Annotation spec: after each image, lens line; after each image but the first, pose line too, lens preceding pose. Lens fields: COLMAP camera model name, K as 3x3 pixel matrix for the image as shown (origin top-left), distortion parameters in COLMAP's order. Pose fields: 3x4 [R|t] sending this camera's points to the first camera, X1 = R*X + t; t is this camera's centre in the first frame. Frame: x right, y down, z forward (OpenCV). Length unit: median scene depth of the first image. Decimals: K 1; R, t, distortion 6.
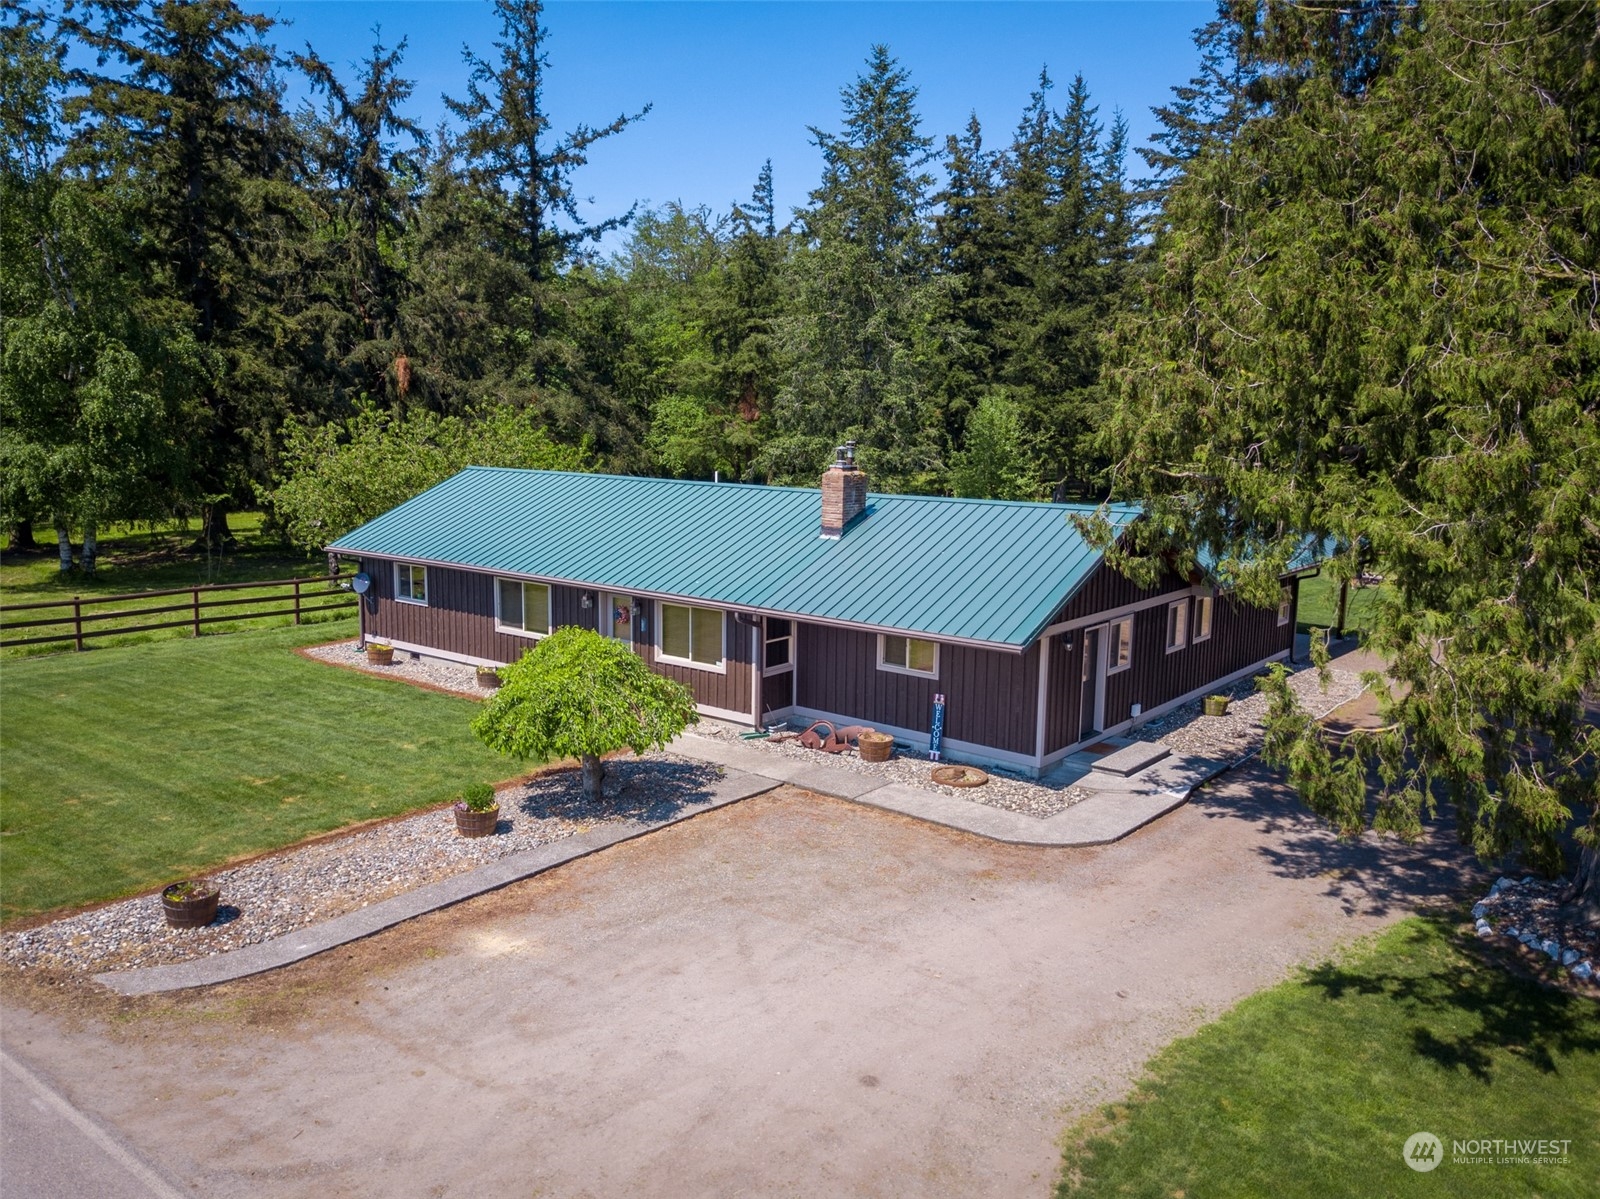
lens RADIAL K [[1264.2, 0, 791.4], [0, 1264.2, 557.1], [0, 0, 1]] dist [0.063974, -0.080698]
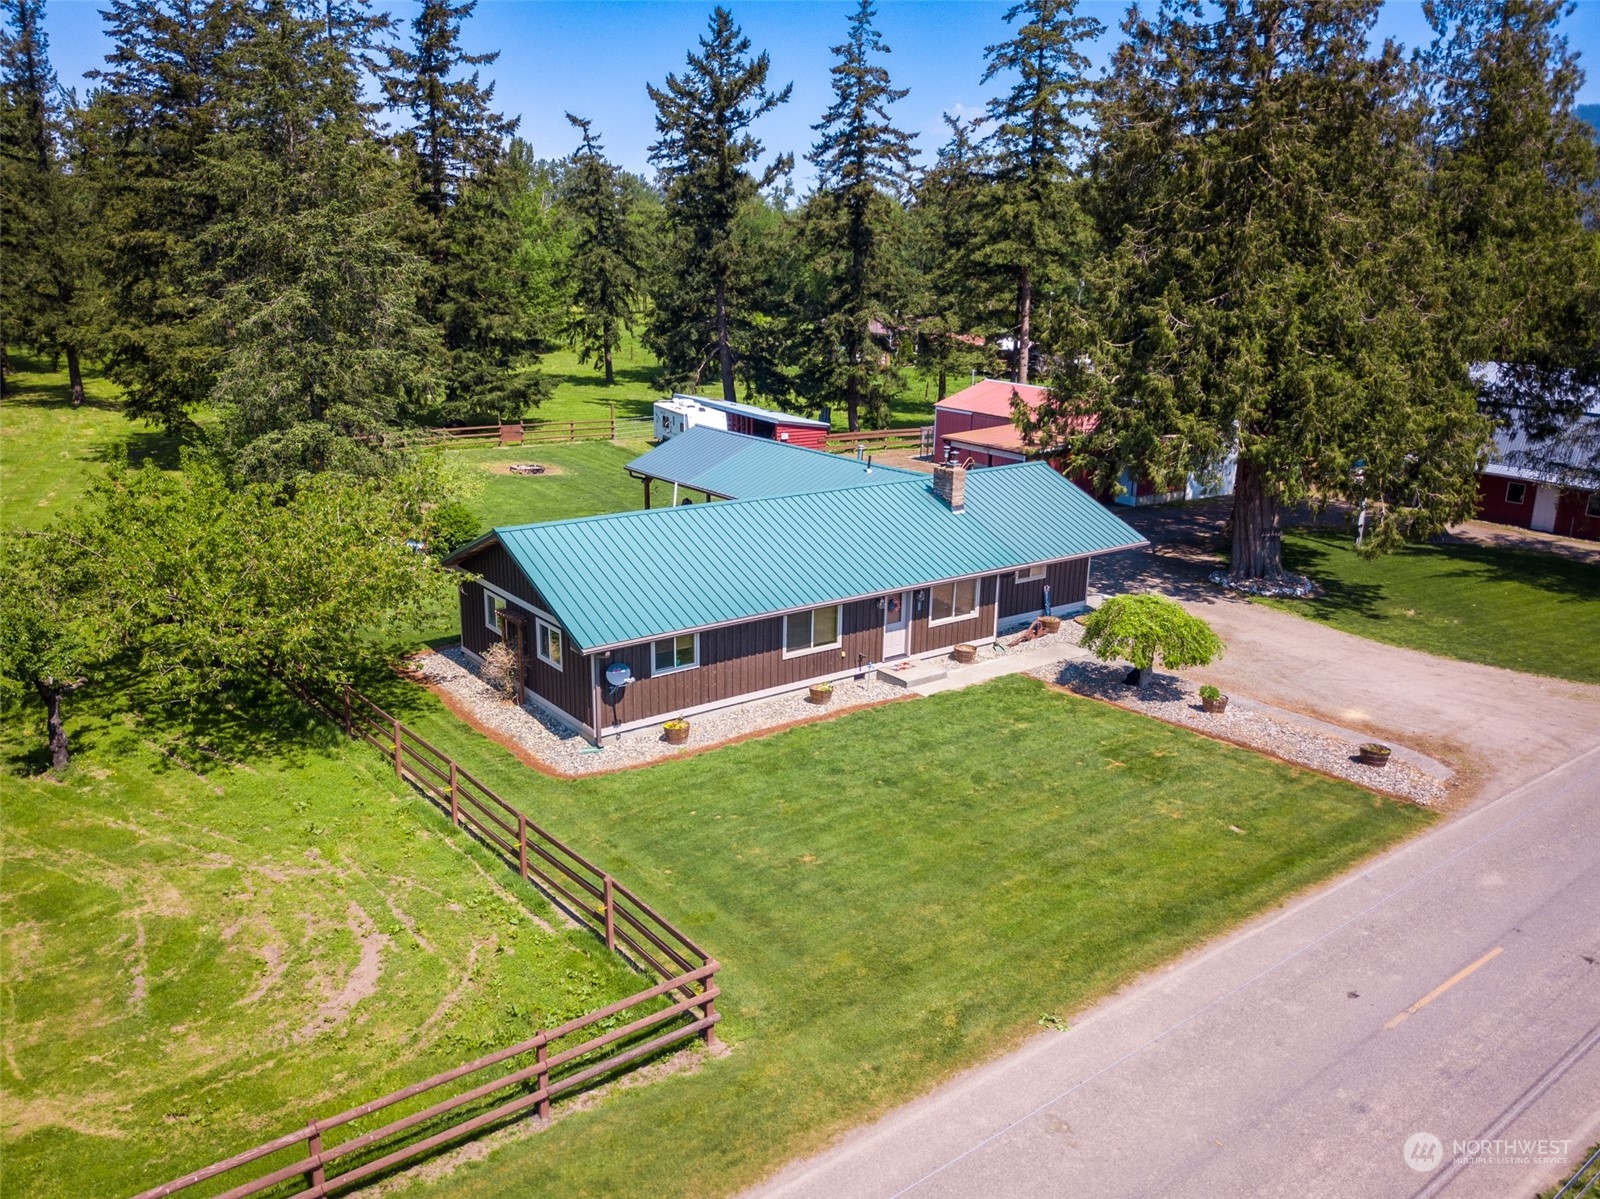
lens RADIAL K [[1264.2, 0, 791.4], [0, 1264.2, 557.1], [0, 0, 1]] dist [0.063974, -0.080698]
pose [[0.227956, -0.239615, 0.943727, -1.732855], [0.093717, 0.970145, 0.223685, -0.382848], [-0.969151, 0.037453, 0.243606, 0.979949]]
